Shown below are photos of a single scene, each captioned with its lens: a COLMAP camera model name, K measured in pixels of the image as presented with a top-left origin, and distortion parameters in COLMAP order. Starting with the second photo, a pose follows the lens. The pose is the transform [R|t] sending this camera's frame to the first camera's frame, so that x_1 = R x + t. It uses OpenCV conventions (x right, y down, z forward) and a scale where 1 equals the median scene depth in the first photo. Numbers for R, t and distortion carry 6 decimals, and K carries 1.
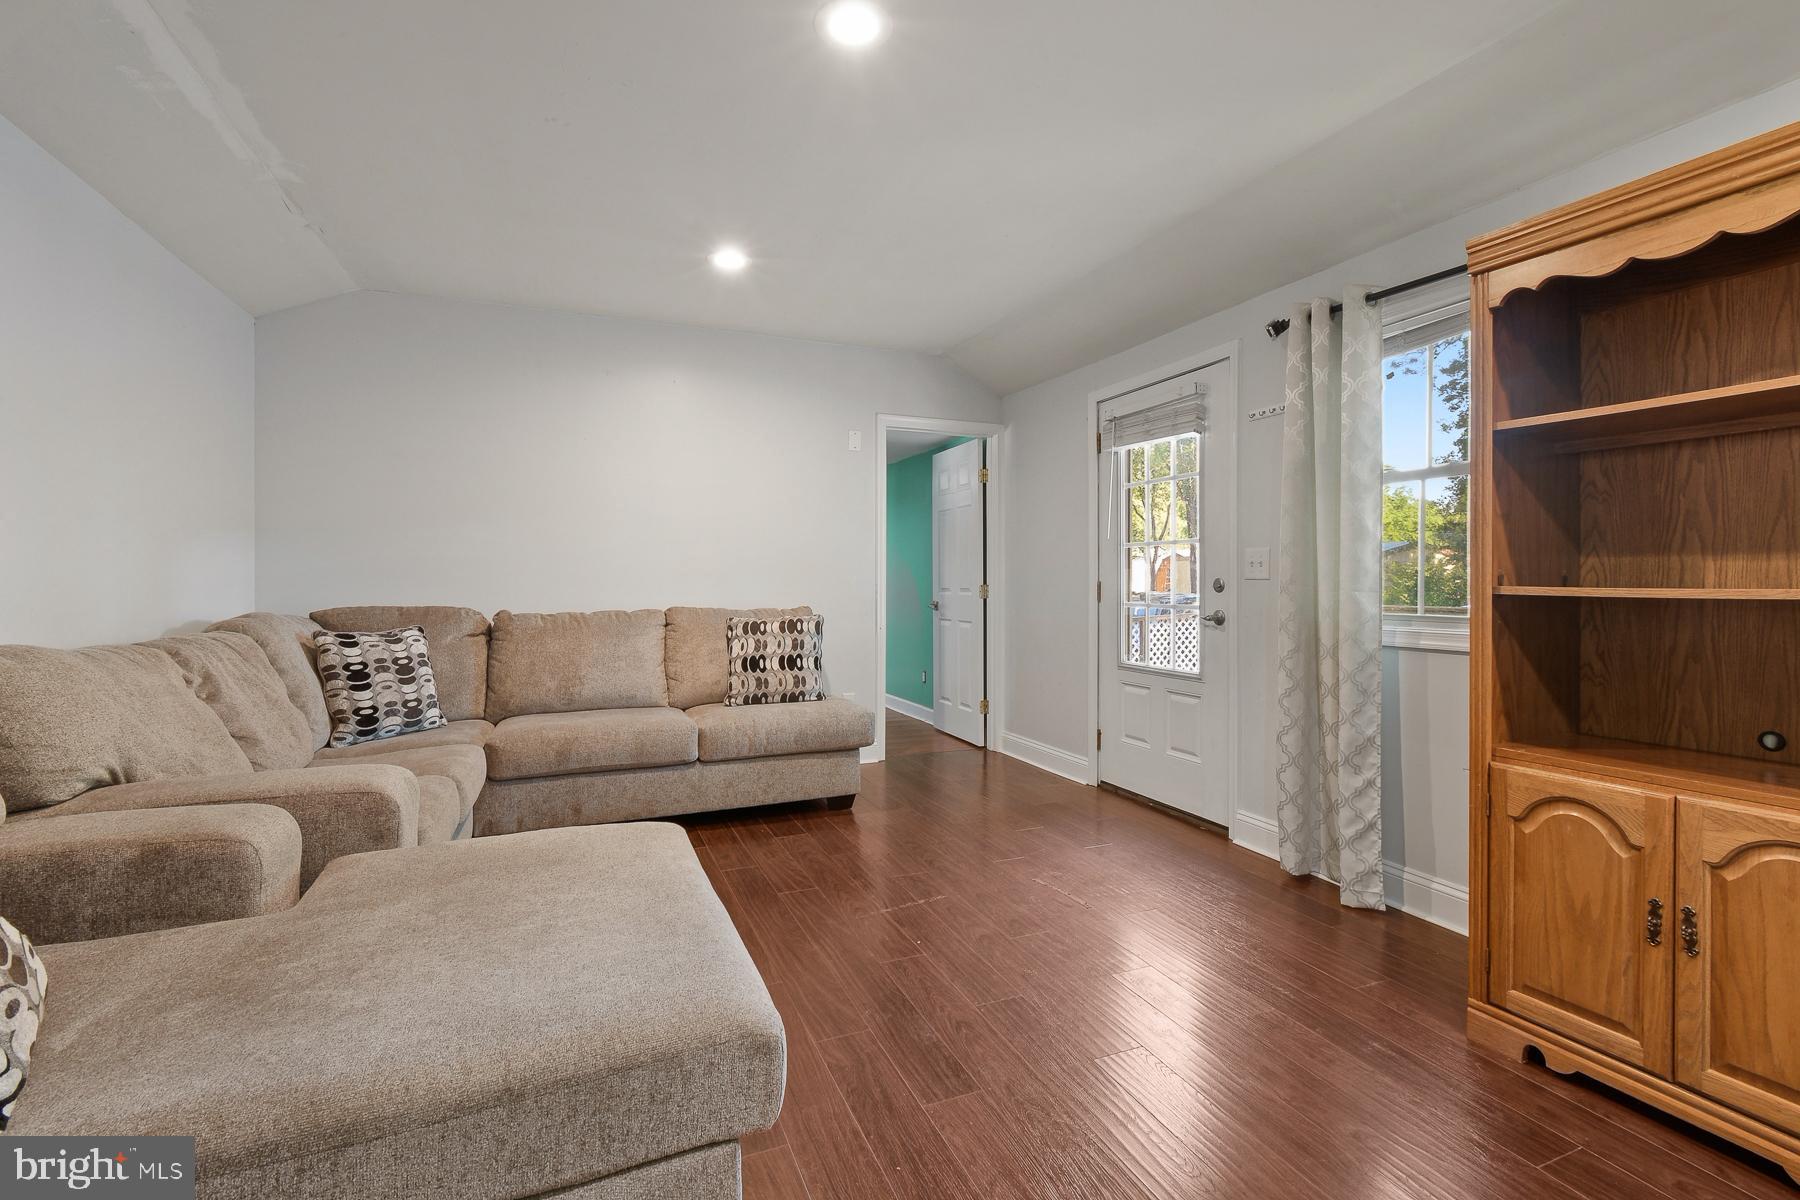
lens RADIAL K [[806.2, 0, 903.9], [0, 806.2, 588.2], [0, 0, 1]] dist [0.001681, -0.000565]
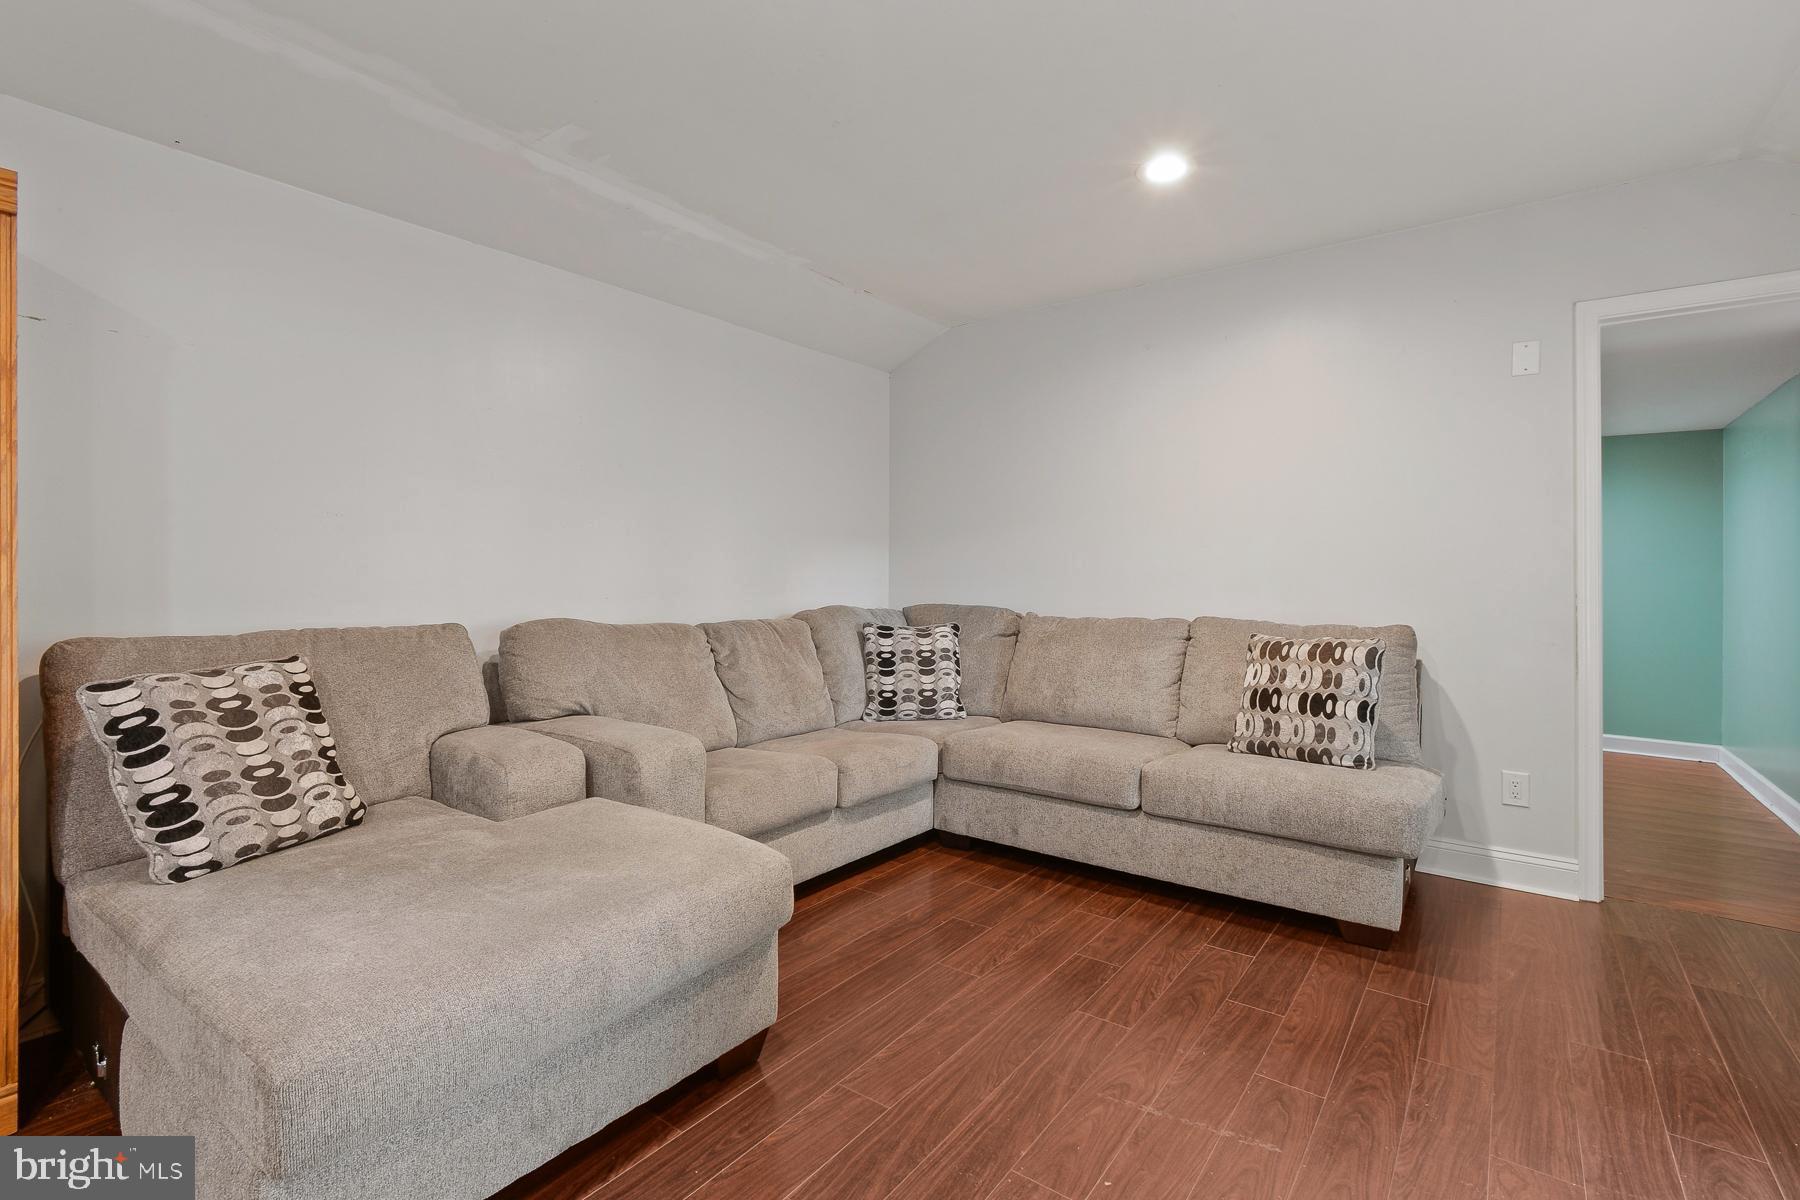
lens RADIAL K [[828.0, 0, 888.8], [0, 828.0, 564.5], [0, 0, 1]] dist [0.001943, -0.000301]
pose [[0.500932, -0.010460, -0.865424, 0.334316], [-0.017958, 0.999586, -0.022475, -0.006093], [0.865300, 0.026800, 0.500537, 0.371799]]
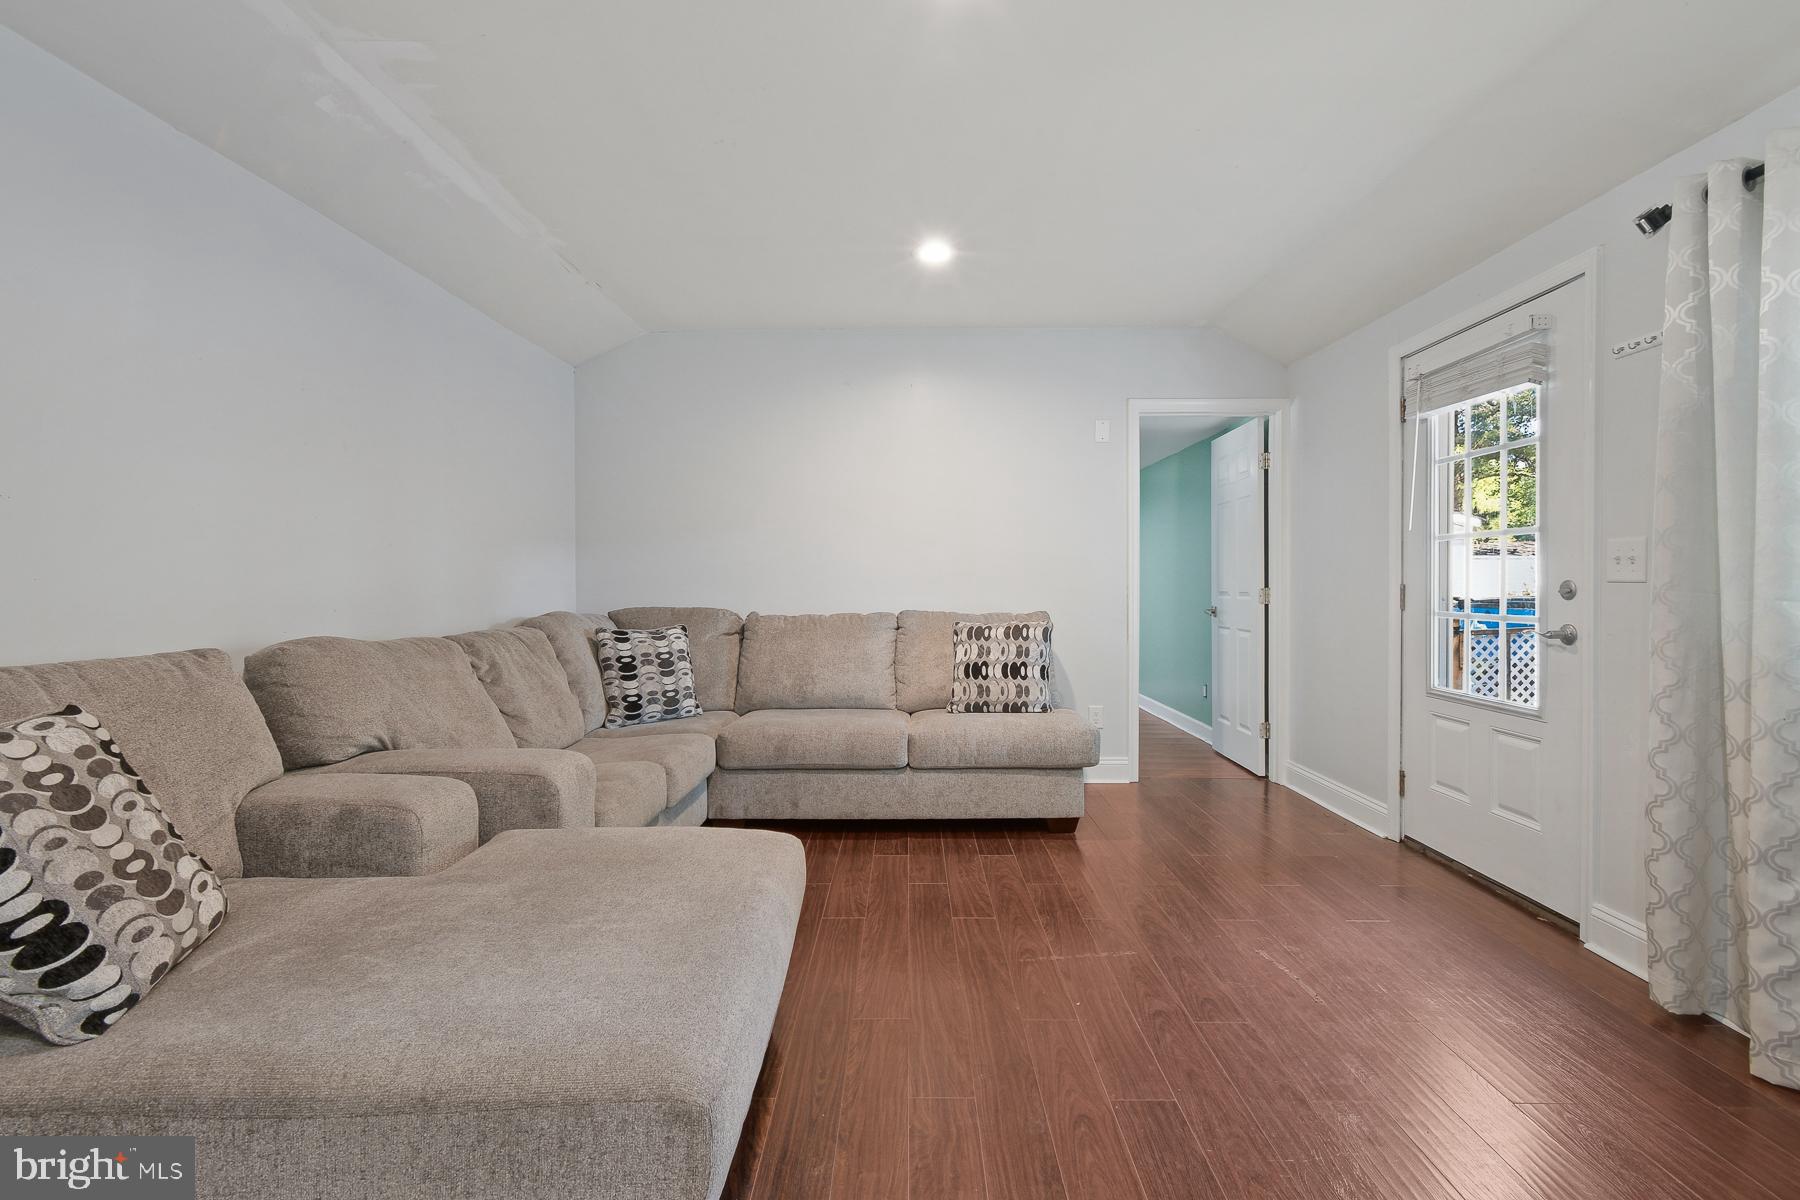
lens RADIAL K [[803.9, 0, 900.6], [0, 803.9, 594.3], [0, 0, 1]] dist [0.001477, -0.001354]
pose [[0.916662, 0.003669, -0.399645, 0.130630], [-0.001361, 0.999981, 0.006060, -0.003384], [0.399660, -0.005011, 0.916650, 0.094992]]
